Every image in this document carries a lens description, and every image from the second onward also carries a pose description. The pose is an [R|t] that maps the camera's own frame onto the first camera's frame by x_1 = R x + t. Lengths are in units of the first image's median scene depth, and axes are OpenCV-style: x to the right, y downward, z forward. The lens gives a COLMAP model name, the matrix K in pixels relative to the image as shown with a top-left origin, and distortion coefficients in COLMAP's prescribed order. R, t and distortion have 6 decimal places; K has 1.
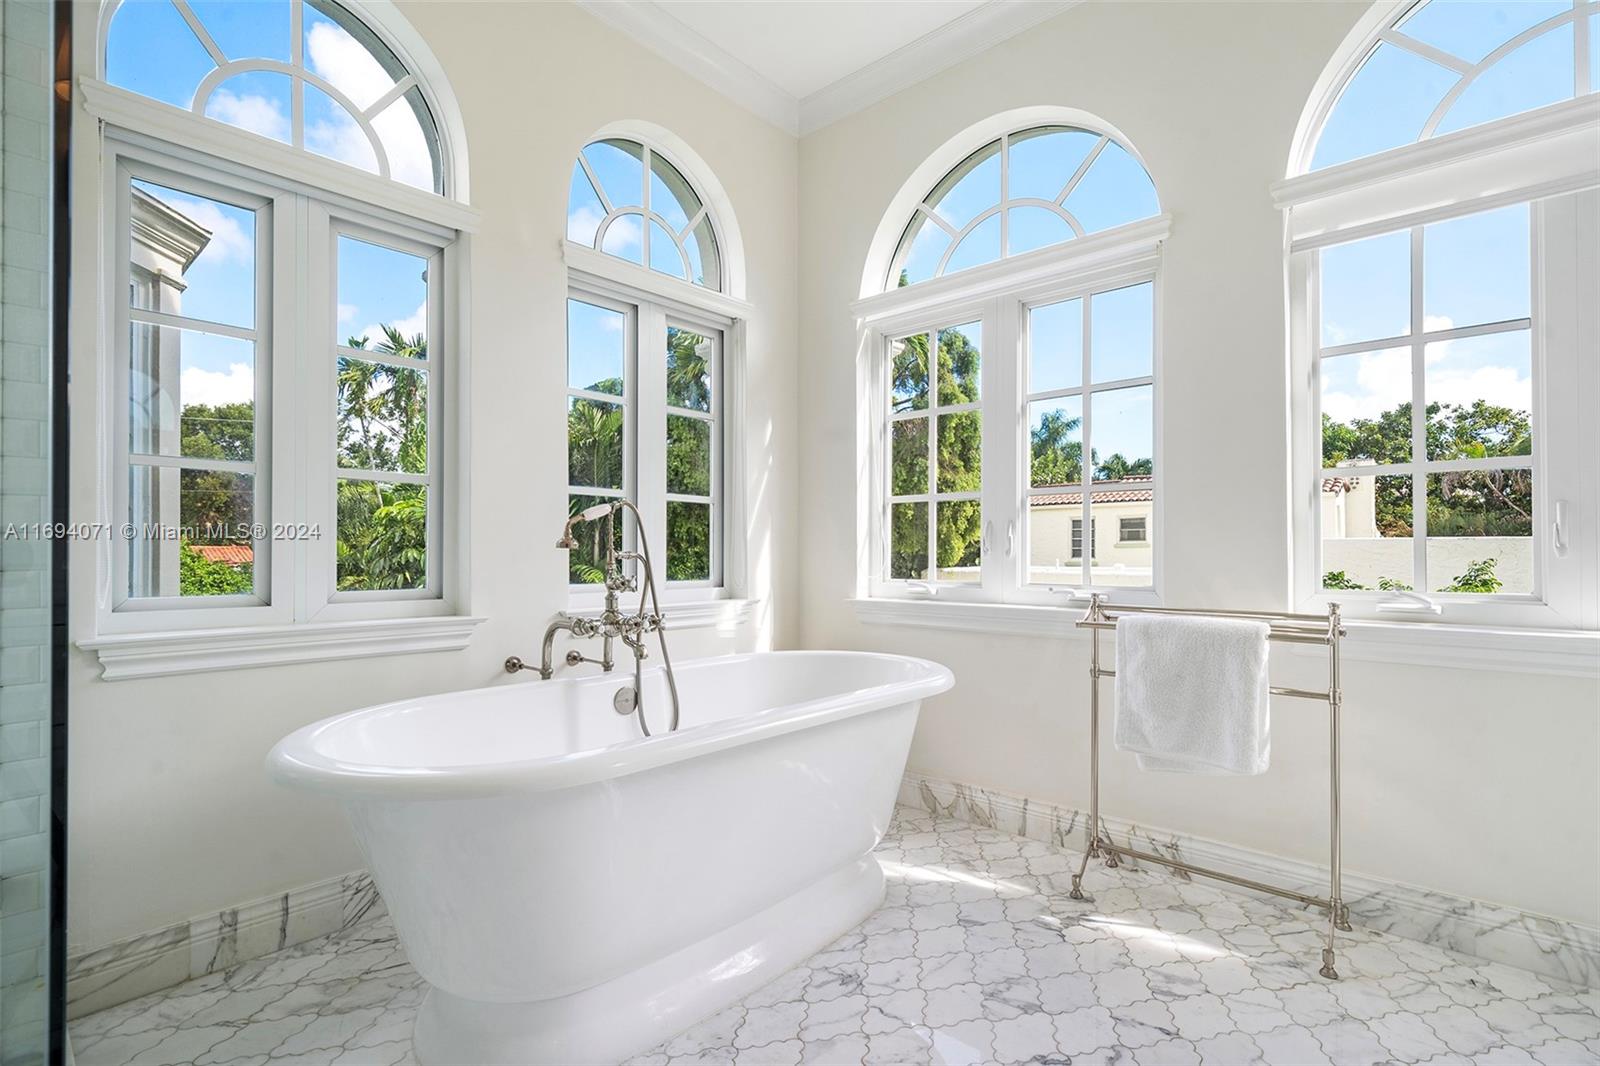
lens RADIAL K [[754.8, 0, 799.0], [0, 754.8, 546.2], [0, 0, 1]] dist [0.003585, 0.000510]
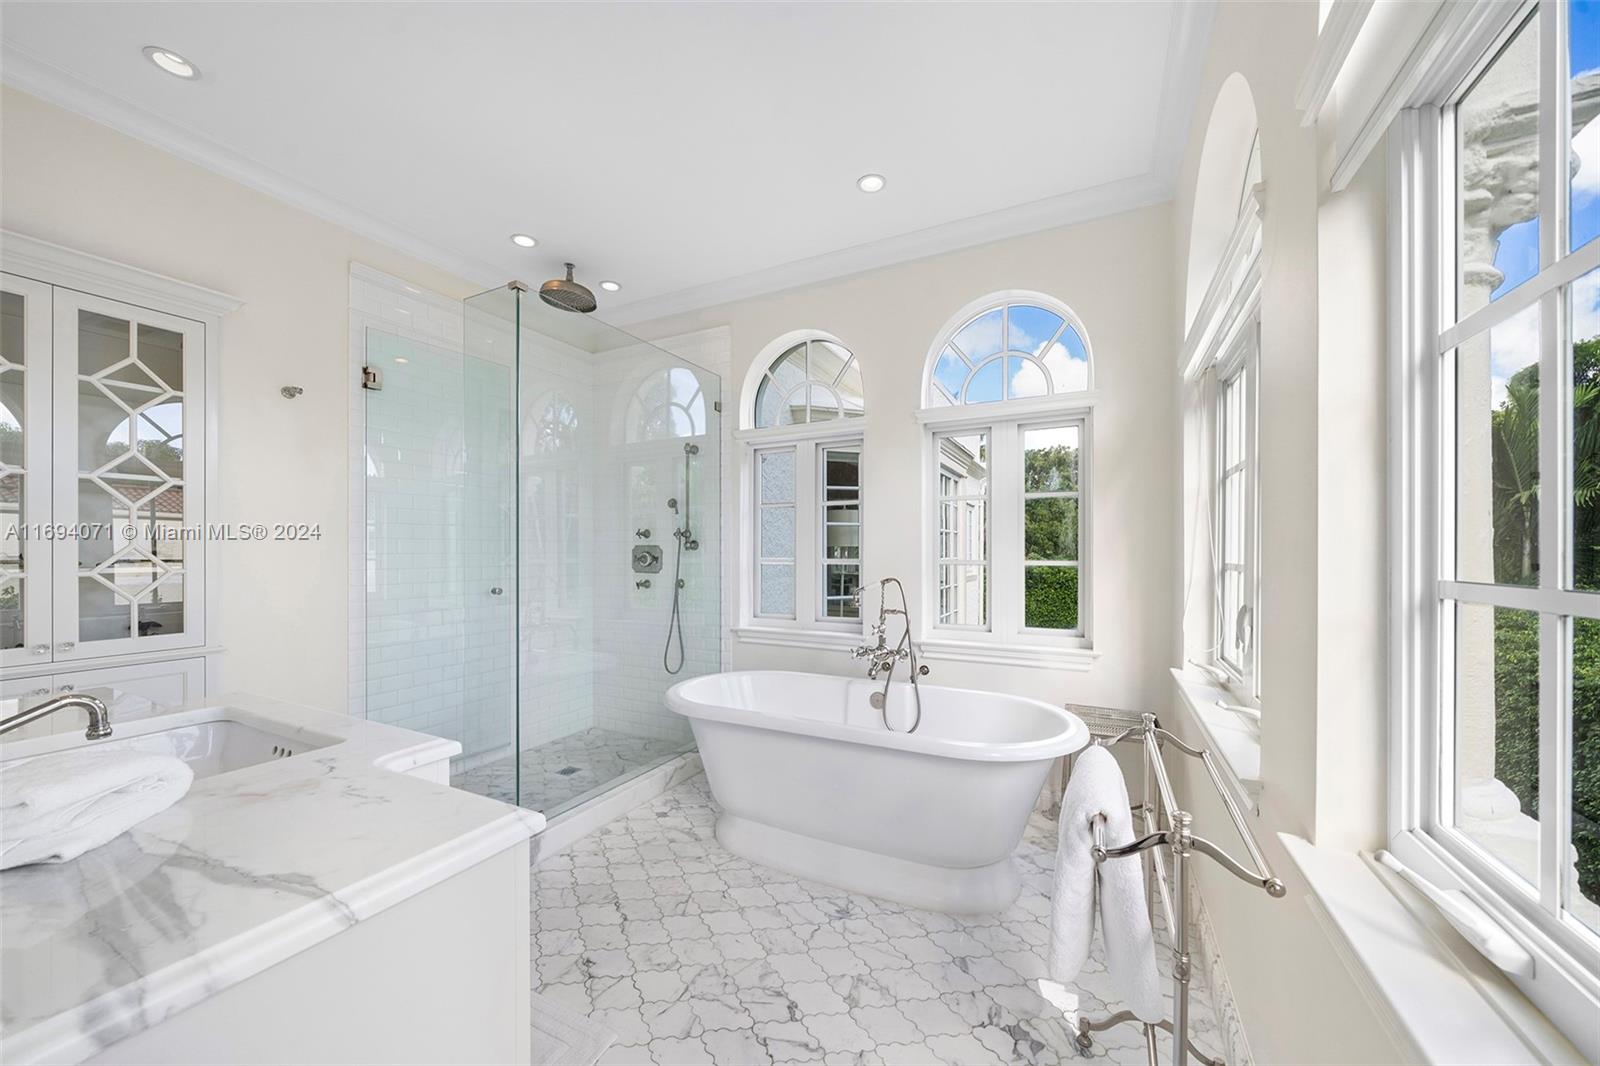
lens RADIAL K [[539.0, 0, 772.6], [0, 539.0, 559.7], [0, 0, 1]] dist [-0.000056, -0.000022]
pose [[0.273462, -0.005728, -0.961866, 0.974208], [0.003348, 0.999982, -0.005003, -0.114951], [0.961877, -0.001853, 0.273476, 0.522786]]
